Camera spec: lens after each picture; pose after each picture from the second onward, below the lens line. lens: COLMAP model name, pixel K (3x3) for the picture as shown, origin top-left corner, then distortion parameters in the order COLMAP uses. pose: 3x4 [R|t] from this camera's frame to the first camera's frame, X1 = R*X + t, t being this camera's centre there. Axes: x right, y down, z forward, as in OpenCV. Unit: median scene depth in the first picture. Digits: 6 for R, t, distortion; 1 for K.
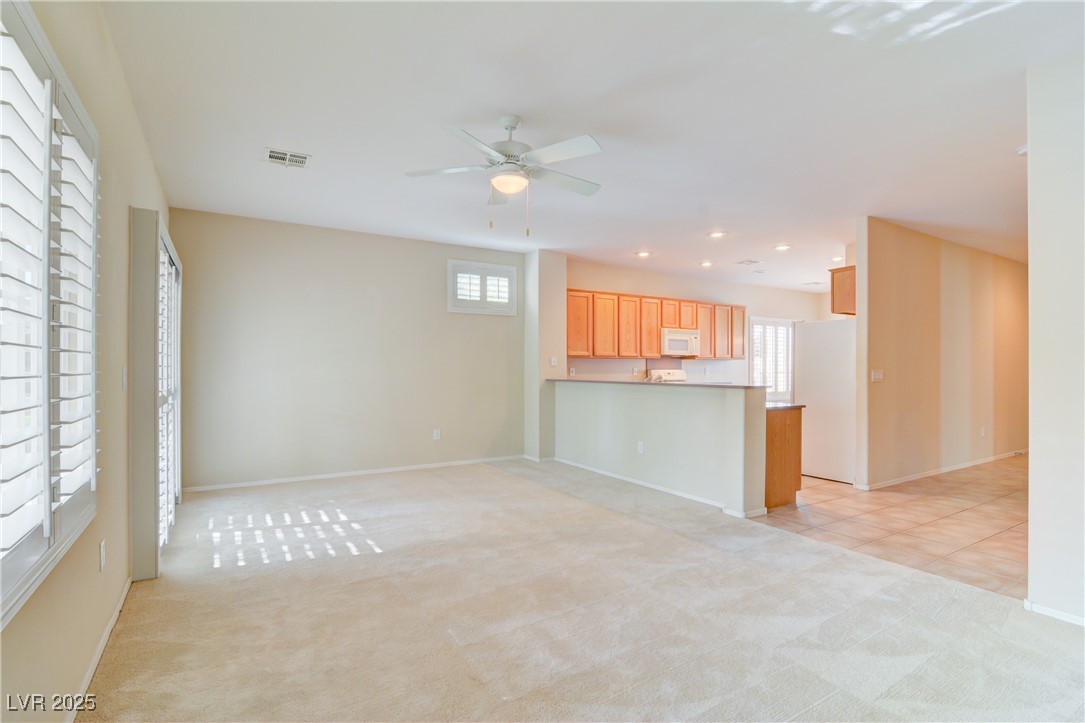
lens RADIAL K [[525.4, 0, 545.1], [0, 525.4, 365.3], [0, 0, 1]] dist [0.000621, -0.002003]
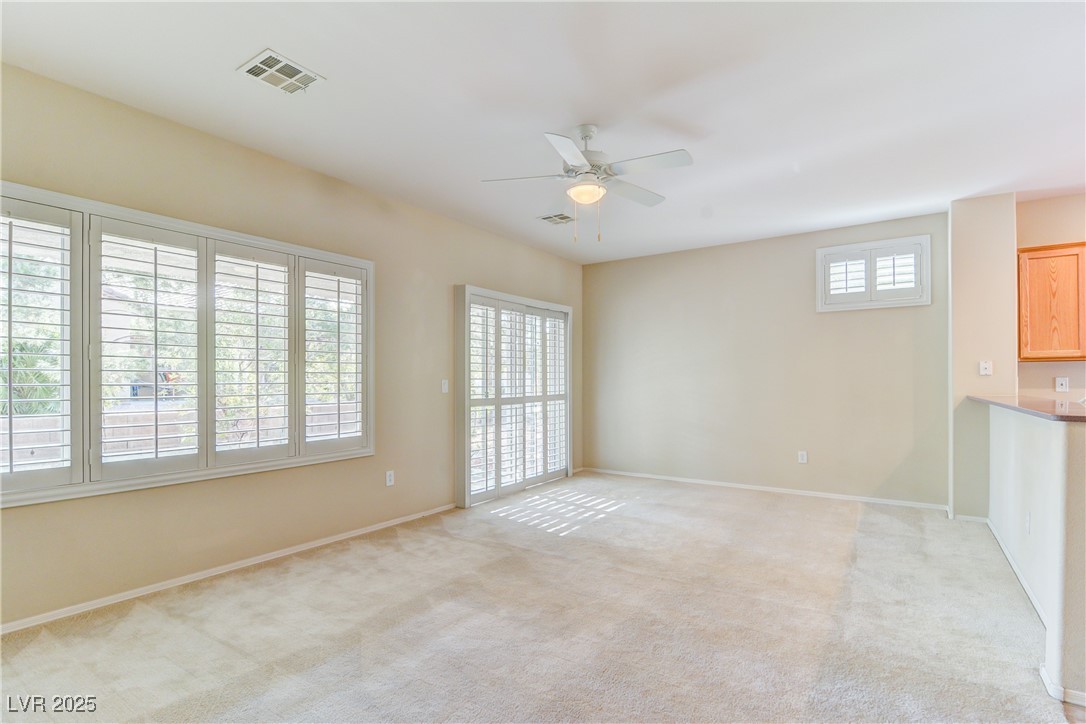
lens RADIAL K [[525.8, 0, 546.4], [0, 525.8, 380.5], [0, 0, 1]] dist [0.000621, -0.002003]
pose [[0.407369, -0.002564, -0.913260, 0.633329], [0.007804, 0.999969, 0.000673, 0.005416], [0.913230, -0.007402, 0.407376, 0.414634]]
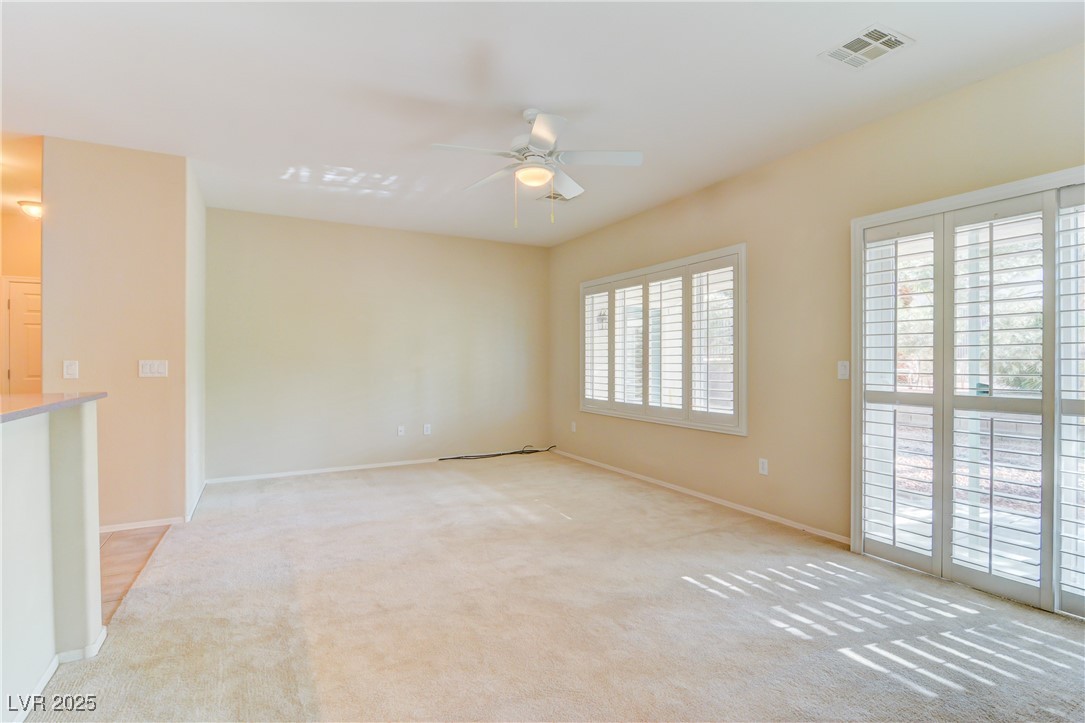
lens RADIAL K [[525.4, 0, 539.3], [0, 525.4, 361.8], [0, 0, 1]] dist [0.000621, -0.002003]
pose [[-0.997442, -0.000932, 0.071469, -0.117927], [-0.001024, 0.999999, -0.001259, 0.005331], [-0.071467, -0.001329, -0.997442, 1.577843]]
